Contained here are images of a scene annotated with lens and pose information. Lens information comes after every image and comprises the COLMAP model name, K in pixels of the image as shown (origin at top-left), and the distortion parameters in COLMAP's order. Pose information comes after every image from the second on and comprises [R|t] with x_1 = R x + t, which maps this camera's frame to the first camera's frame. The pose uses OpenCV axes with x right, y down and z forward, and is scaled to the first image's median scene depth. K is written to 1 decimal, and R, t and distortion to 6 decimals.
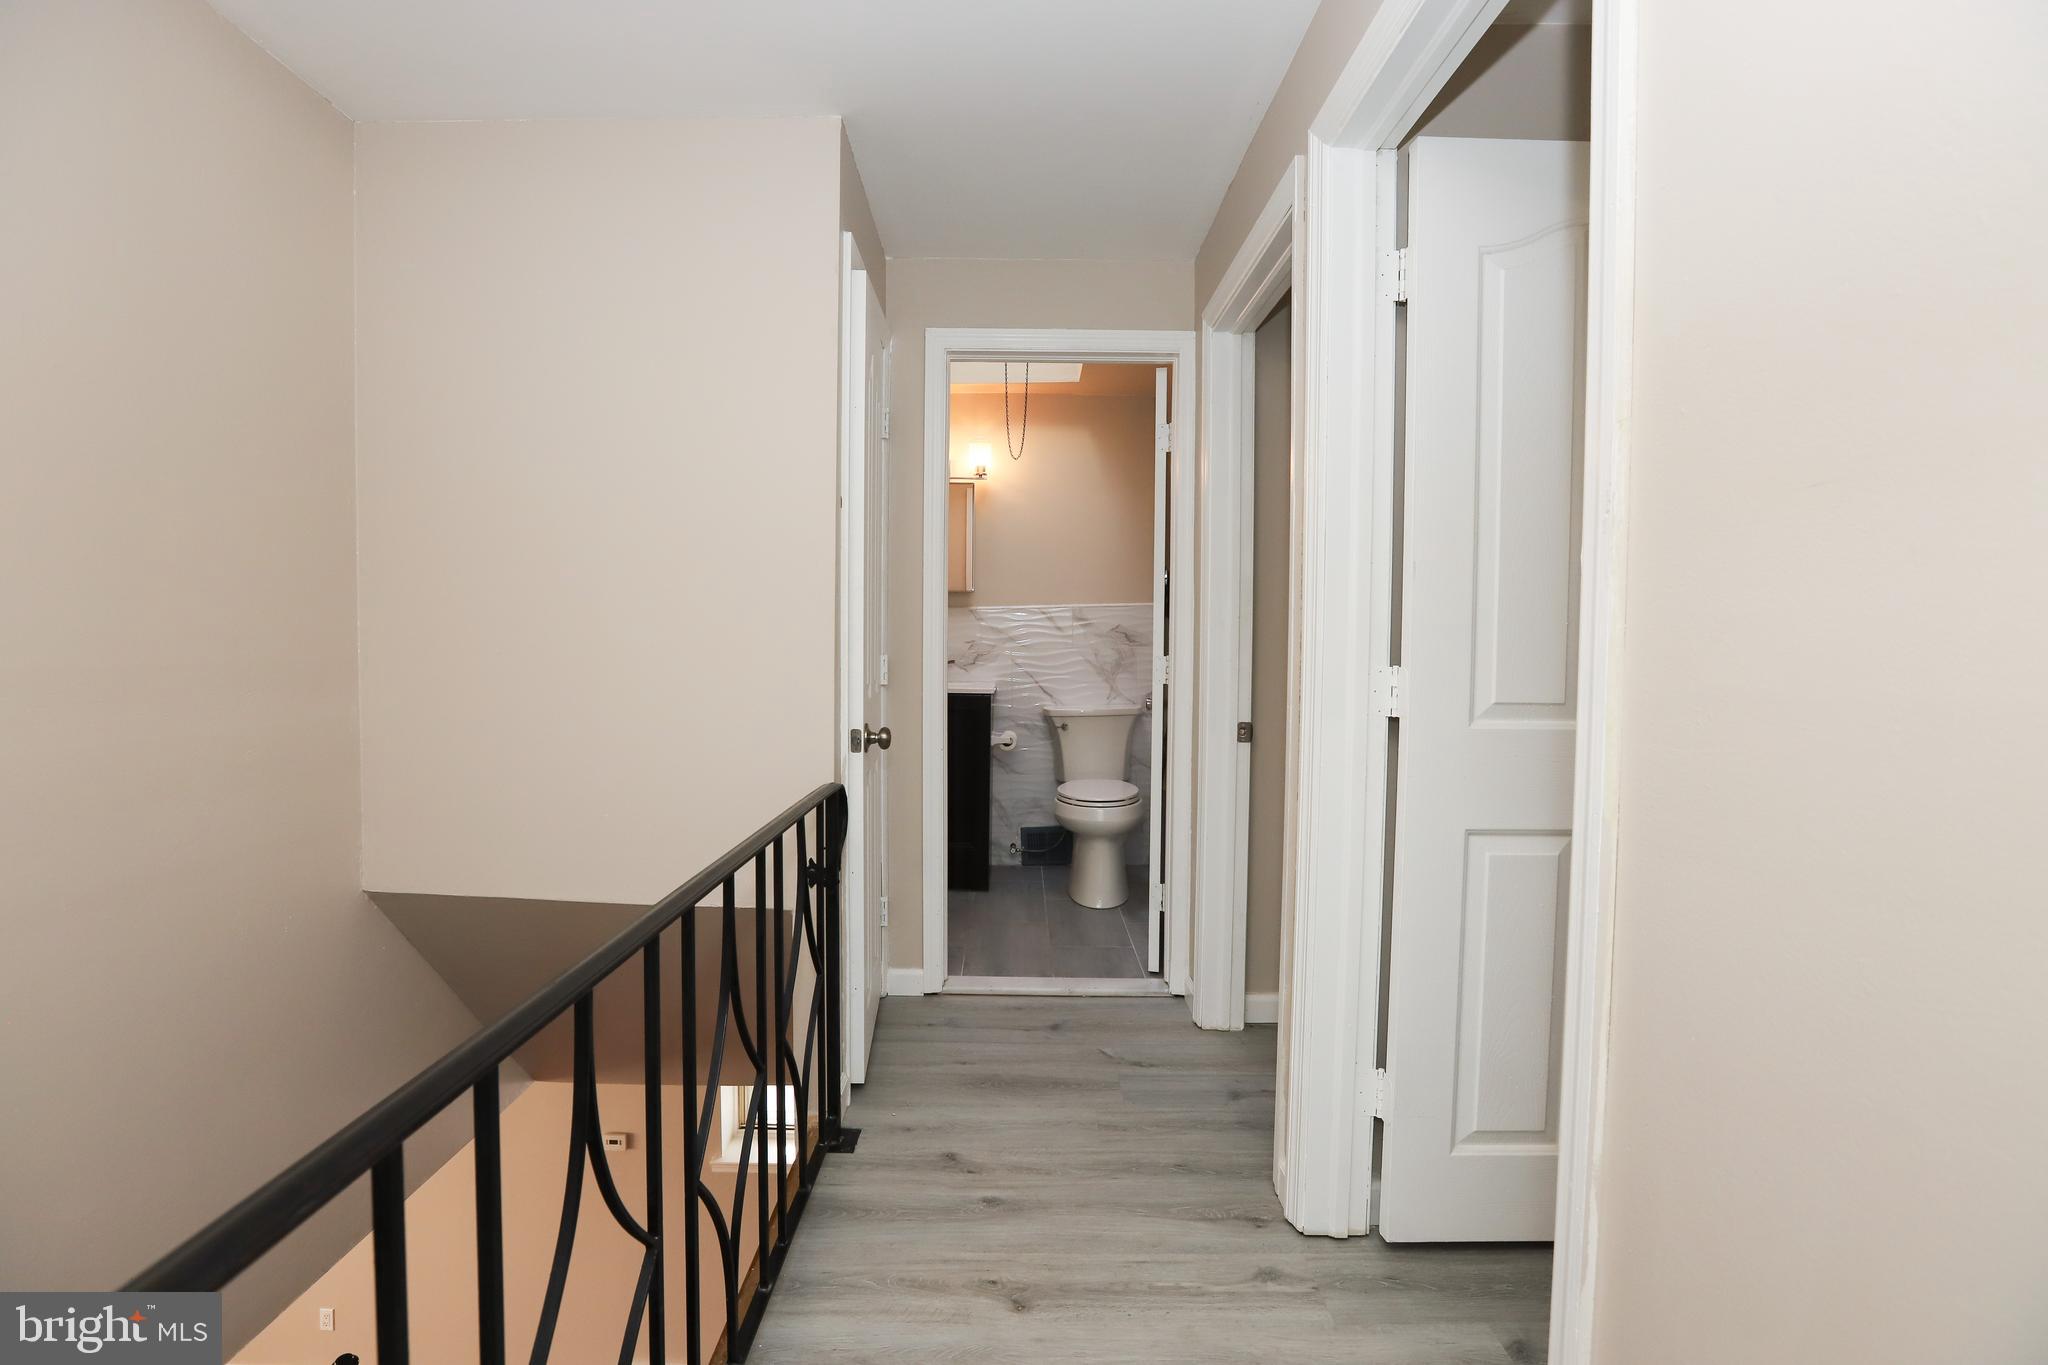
lens RADIAL K [[938.4, 0, 1027.2], [0, 938.4, 687.9], [0, 0, 1]] dist [-0.049113, 0.015571]
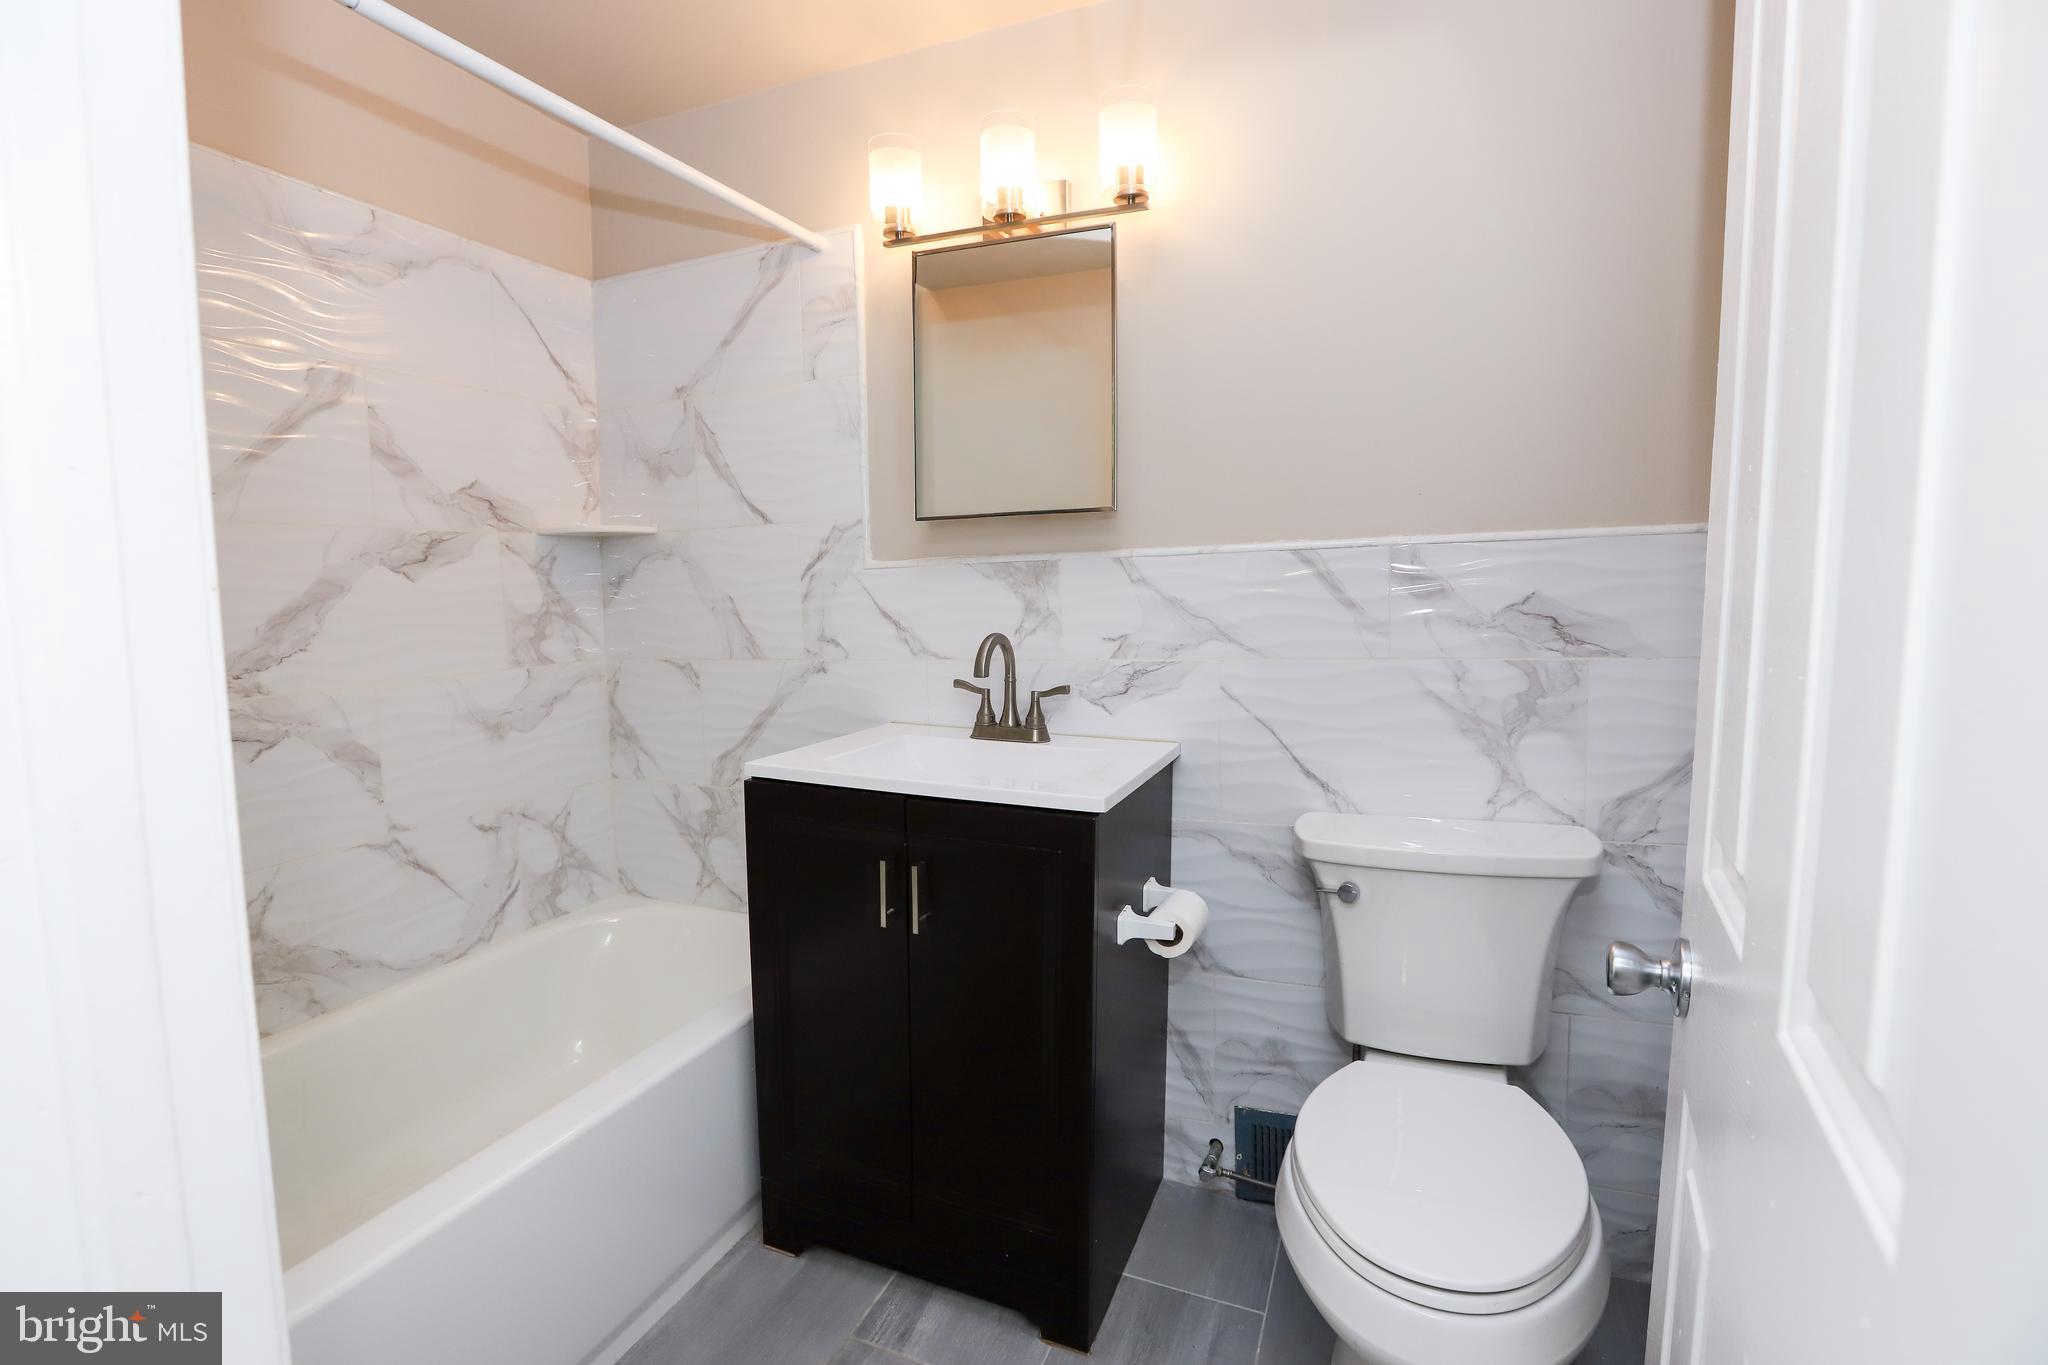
lens RADIAL K [[938.4, 0, 1018.0], [0, 938.4, 683.8], [0, 0, 1]] dist [-0.049113, 0.015571]
pose [[0.926022, 0.026442, -0.376542, 0.051637], [-0.010074, 0.998919, 0.045372, -0.047657], [0.377335, -0.038222, 0.925288, 0.613826]]
